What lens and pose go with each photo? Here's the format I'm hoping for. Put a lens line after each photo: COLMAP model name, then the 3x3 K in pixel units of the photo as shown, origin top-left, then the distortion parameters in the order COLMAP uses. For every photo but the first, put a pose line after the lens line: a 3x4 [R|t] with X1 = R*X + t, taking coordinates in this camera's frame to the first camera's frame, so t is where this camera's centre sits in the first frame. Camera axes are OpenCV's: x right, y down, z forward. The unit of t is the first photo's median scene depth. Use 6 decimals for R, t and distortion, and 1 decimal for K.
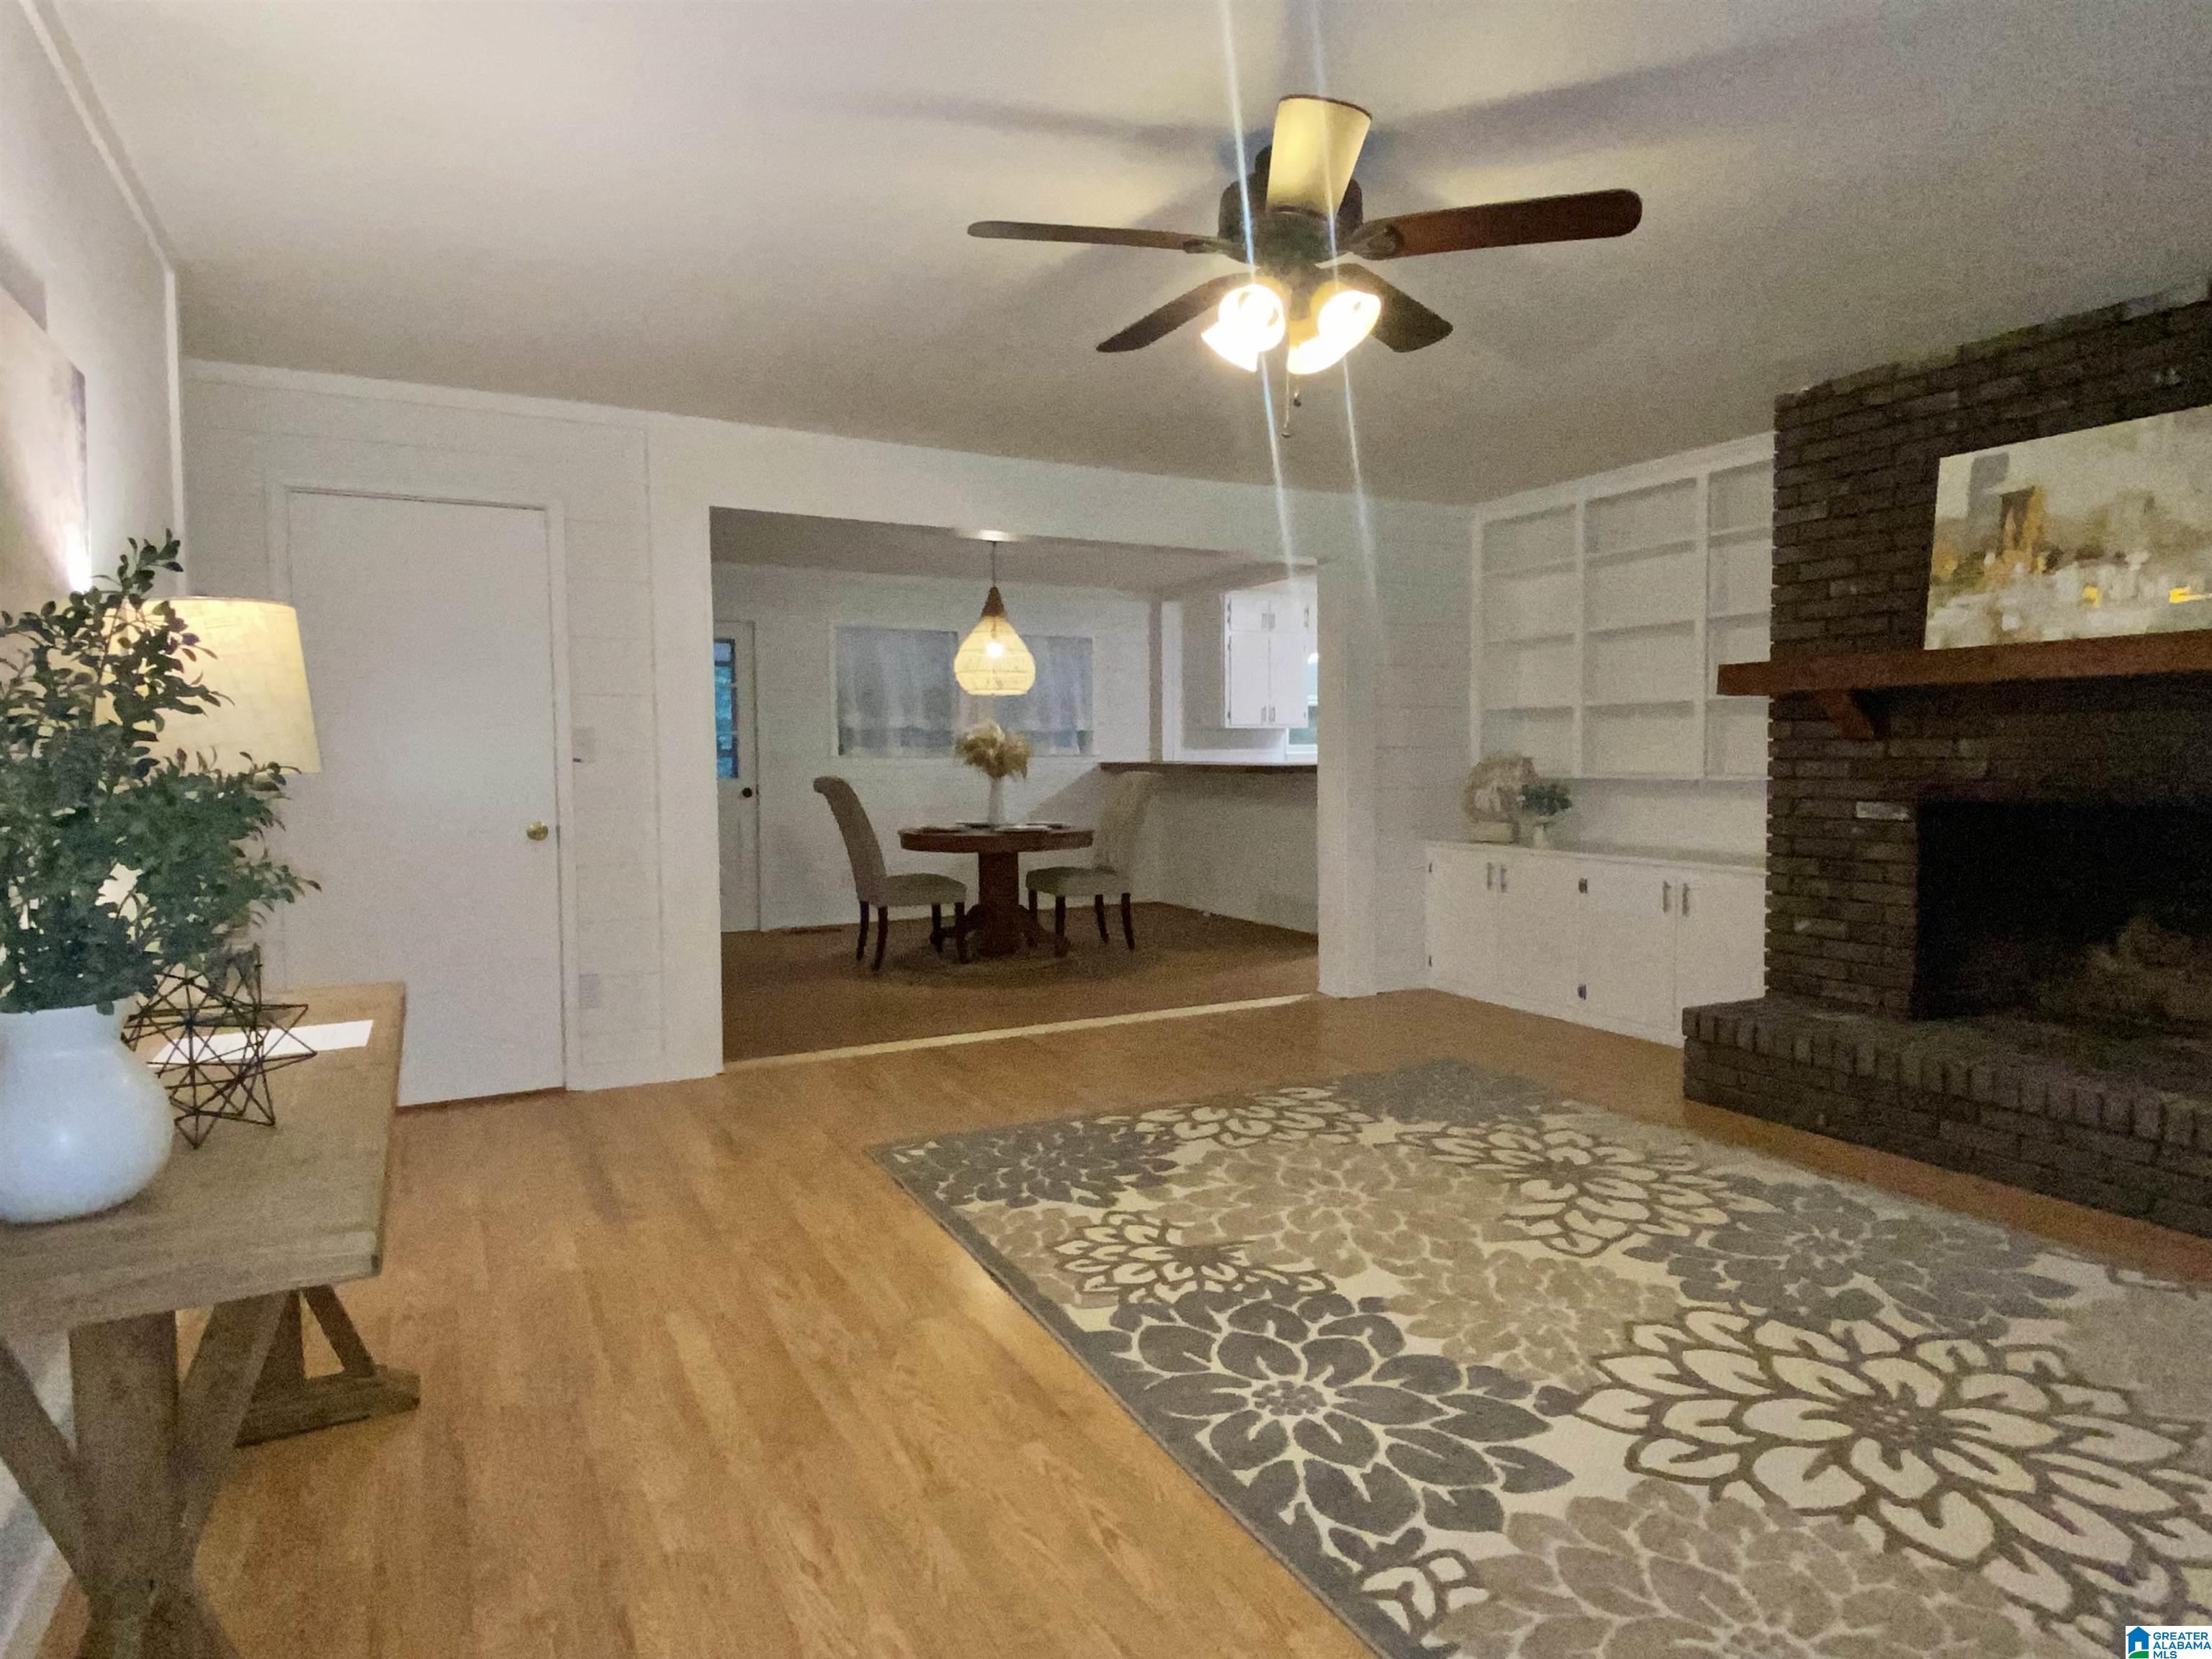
lens RADIAL K [[1334.9, 0, 1116.8], [0, 1334.9, 824.1], [0, 0, 1]] dist [0.018592, -0.004225]
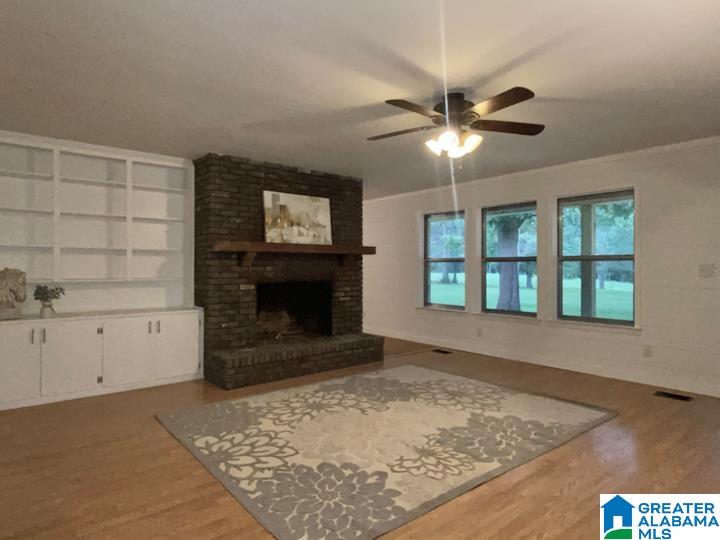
lens RADIAL K [[434.5, 0, 363.8], [0, 434.5, 269.3], [0, 0, 1]] dist [0.018592, -0.004225]
pose [[-0.226299, -0.005310, 0.974044, -0.650185], [0.047396, 0.998741, 0.016456, -0.066340], [-0.972904, 0.049890, -0.225762, 1.073664]]
